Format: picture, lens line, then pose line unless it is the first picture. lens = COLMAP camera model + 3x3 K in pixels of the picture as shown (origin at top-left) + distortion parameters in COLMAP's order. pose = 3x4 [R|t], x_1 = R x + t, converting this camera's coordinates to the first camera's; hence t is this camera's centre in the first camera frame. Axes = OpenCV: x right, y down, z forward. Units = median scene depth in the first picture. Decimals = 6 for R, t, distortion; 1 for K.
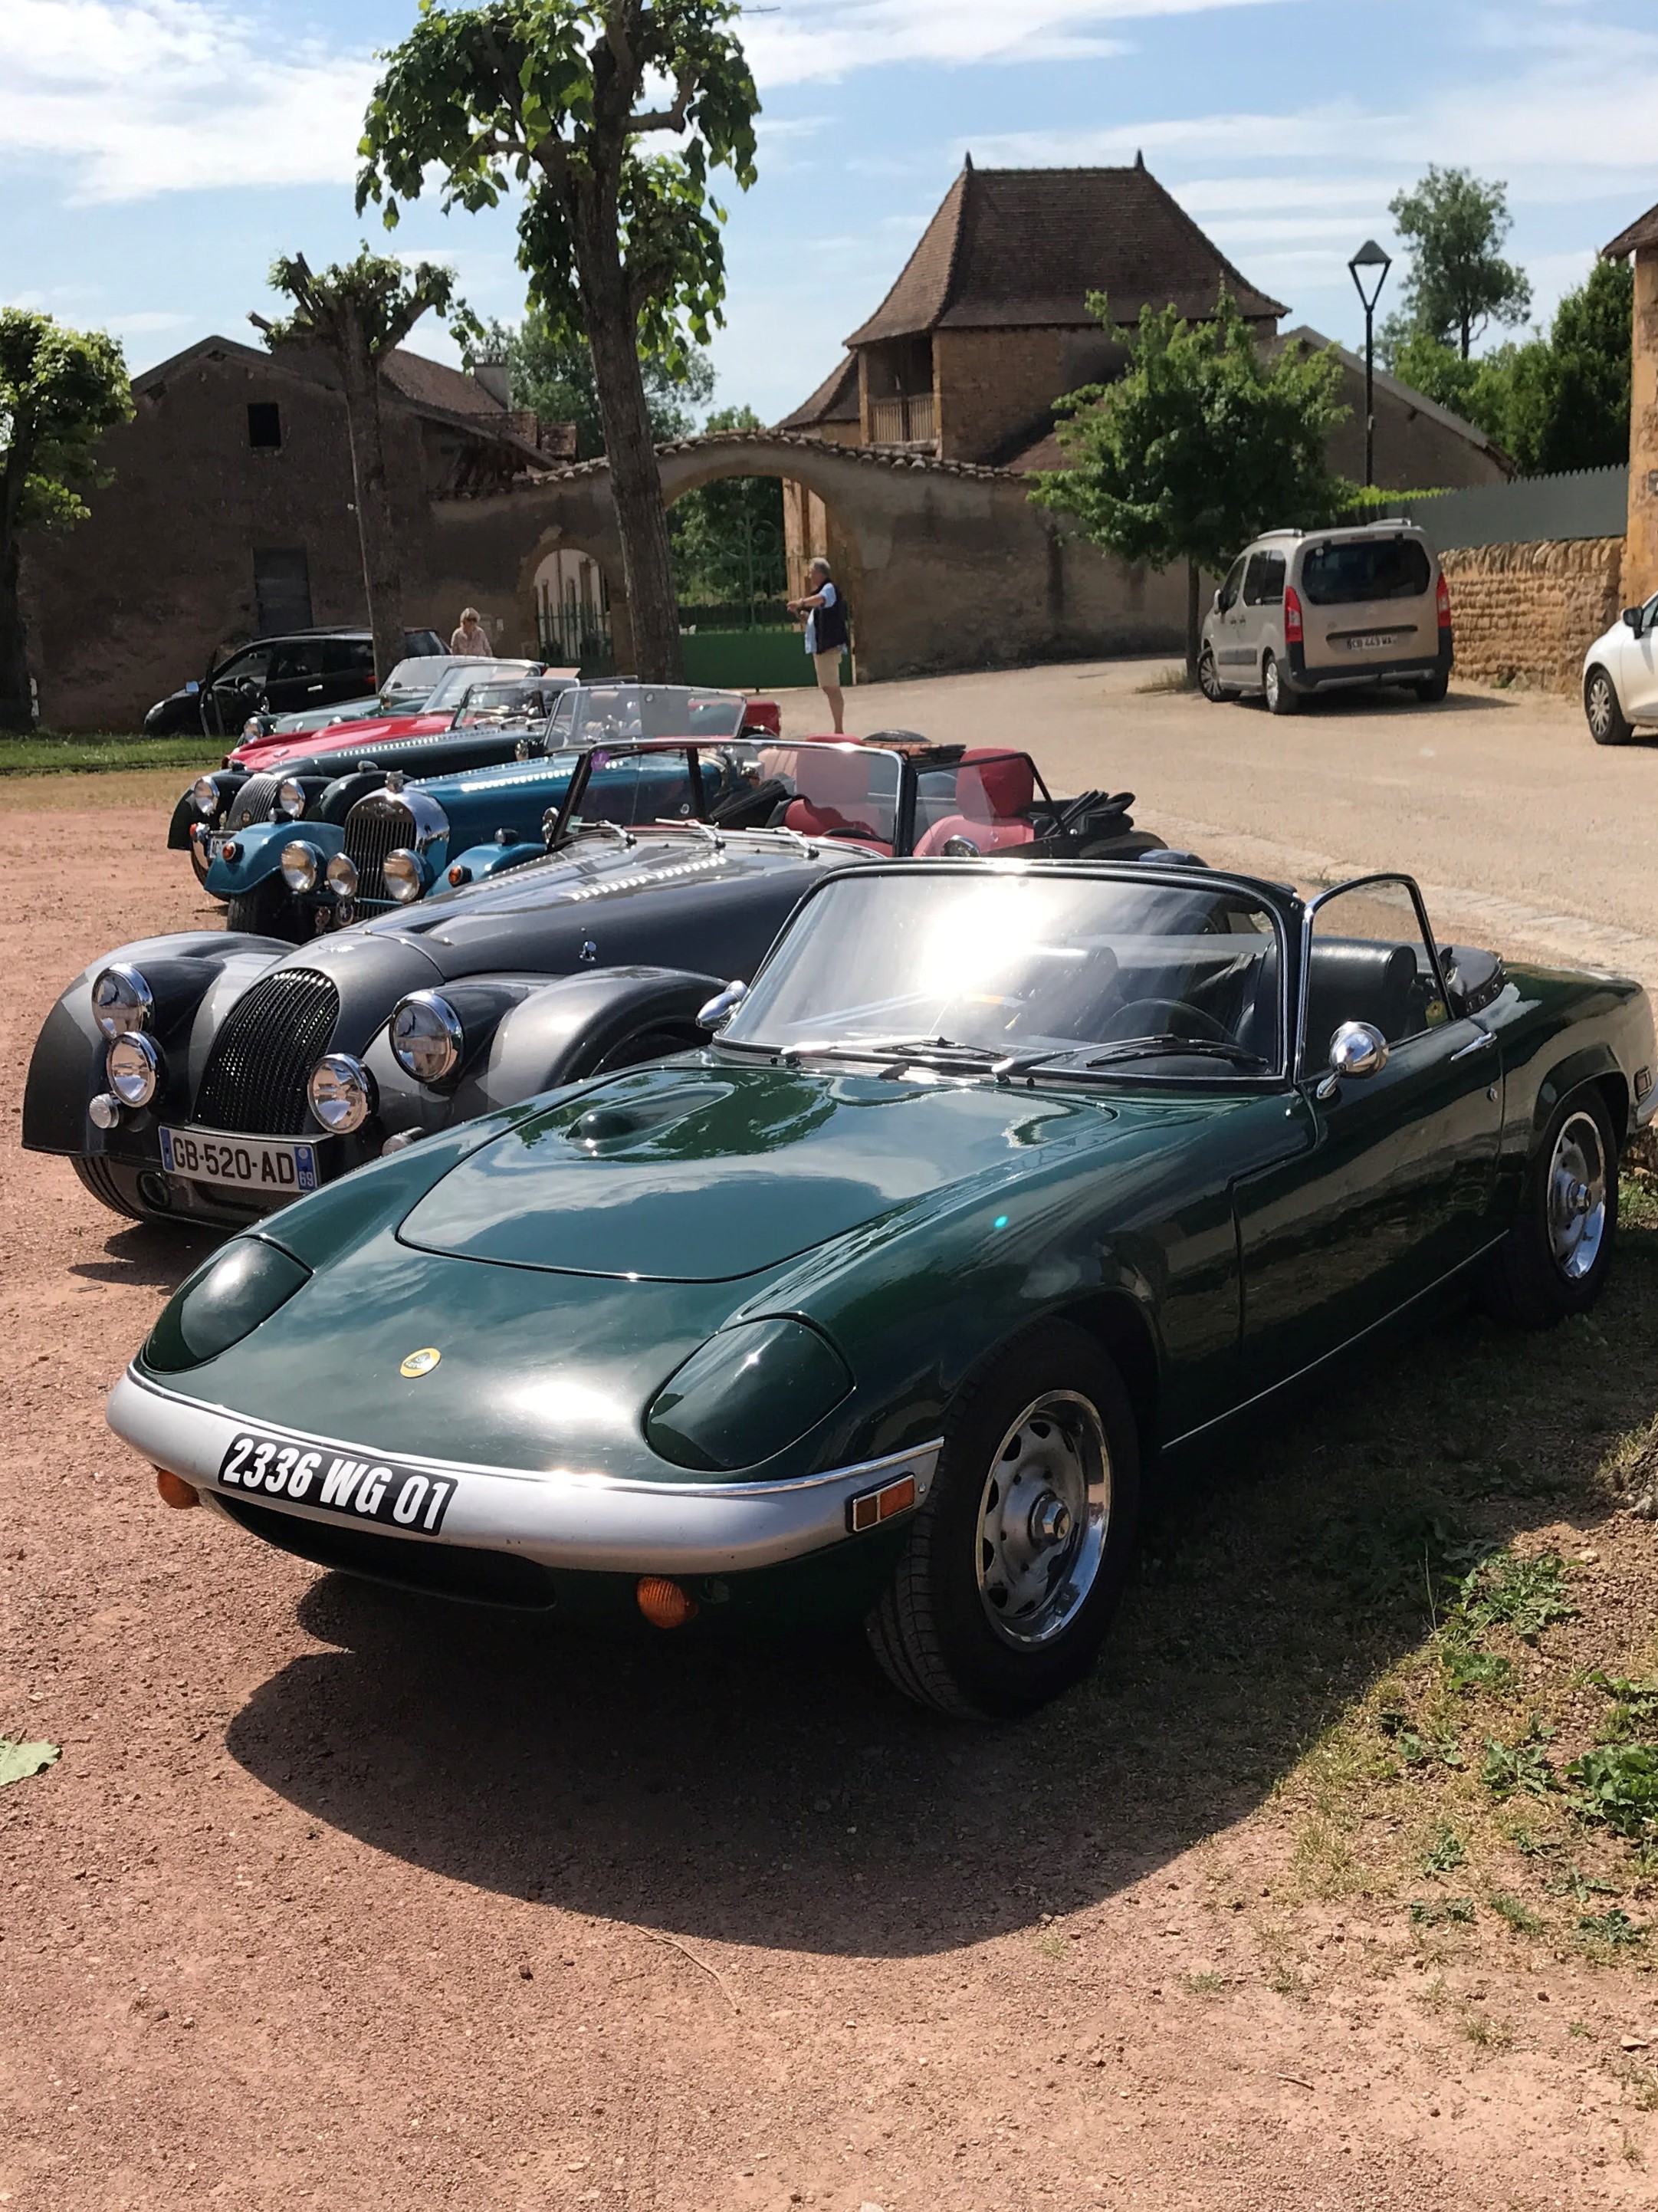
lens RADIAL K [[2716.2, 0, 829.0], [0, 2716.2, 1106.0], [0, 0, 1]] dist [0.153966, -0.623902]
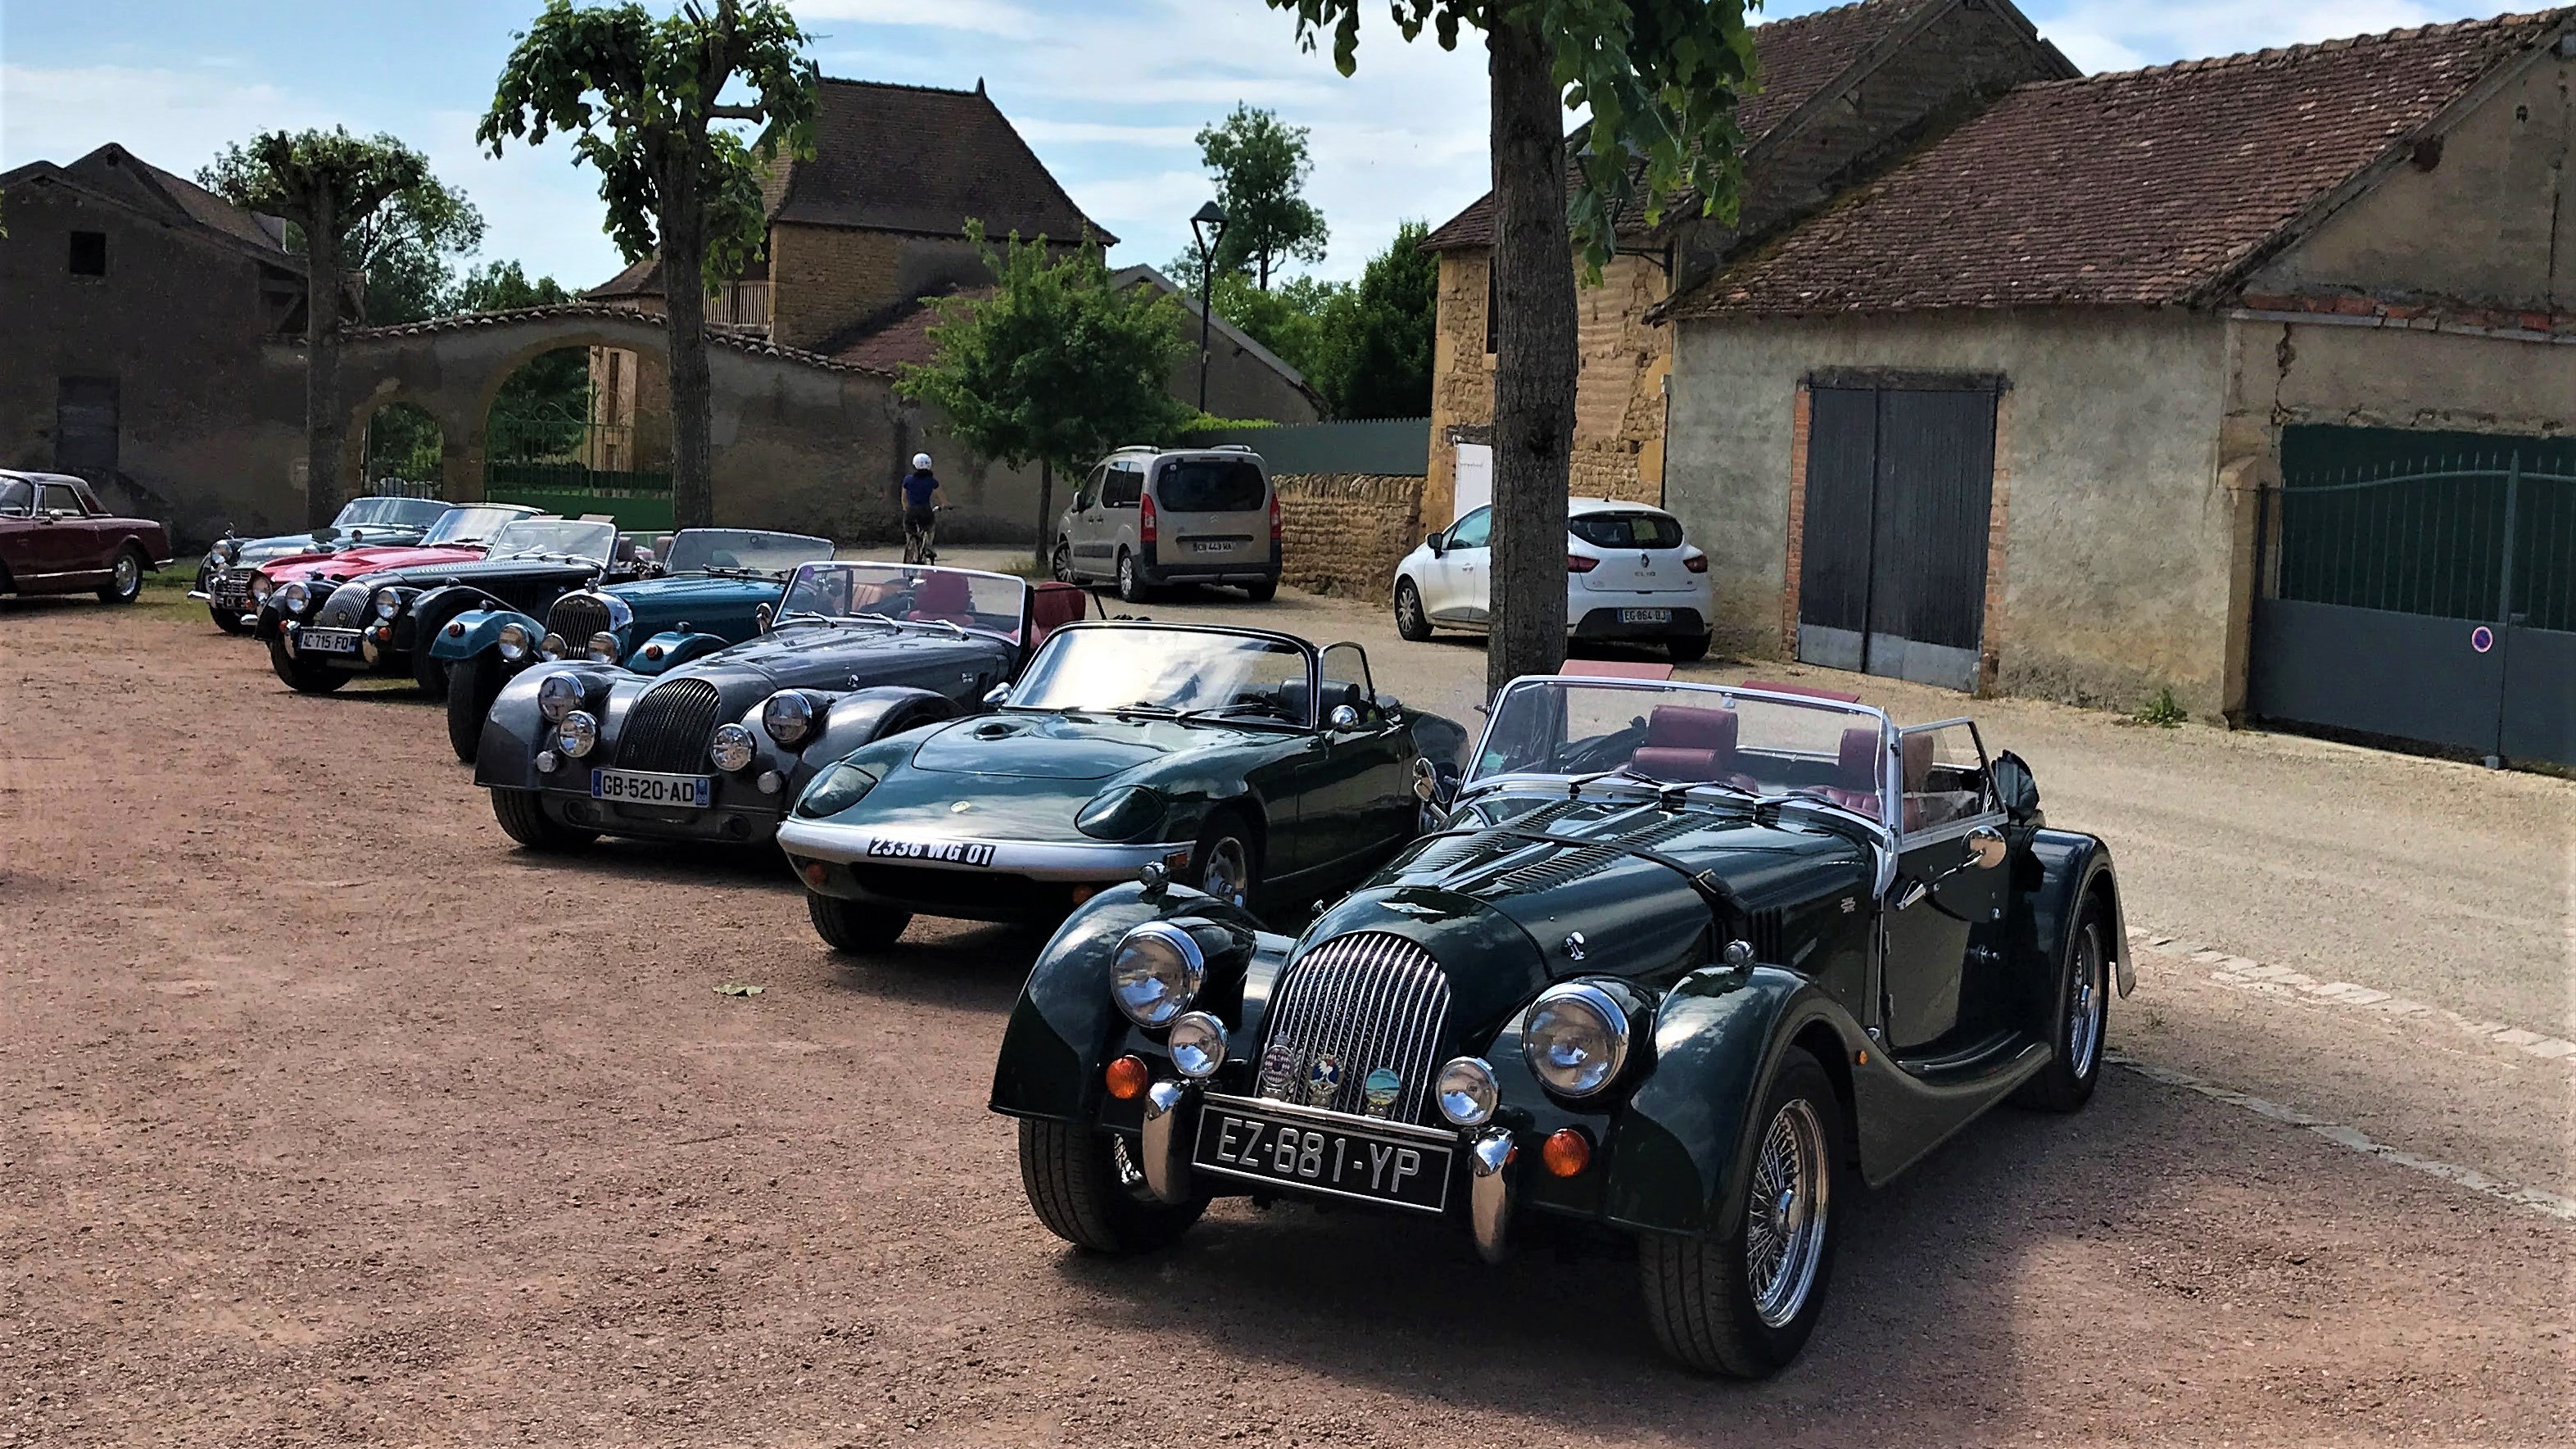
lens RADIAL K [[2922.7, 0, 1288.0], [0, 2922.7, 724.5], [0, 0, 1]] dist [-0.245048, 0.627249]
pose [[0.968391, 0.061033, 0.241854, -0.056549], [-0.035508, 0.993459, -0.108529, 0.033198], [-0.246896, 0.096511, 0.964224, -0.166593]]
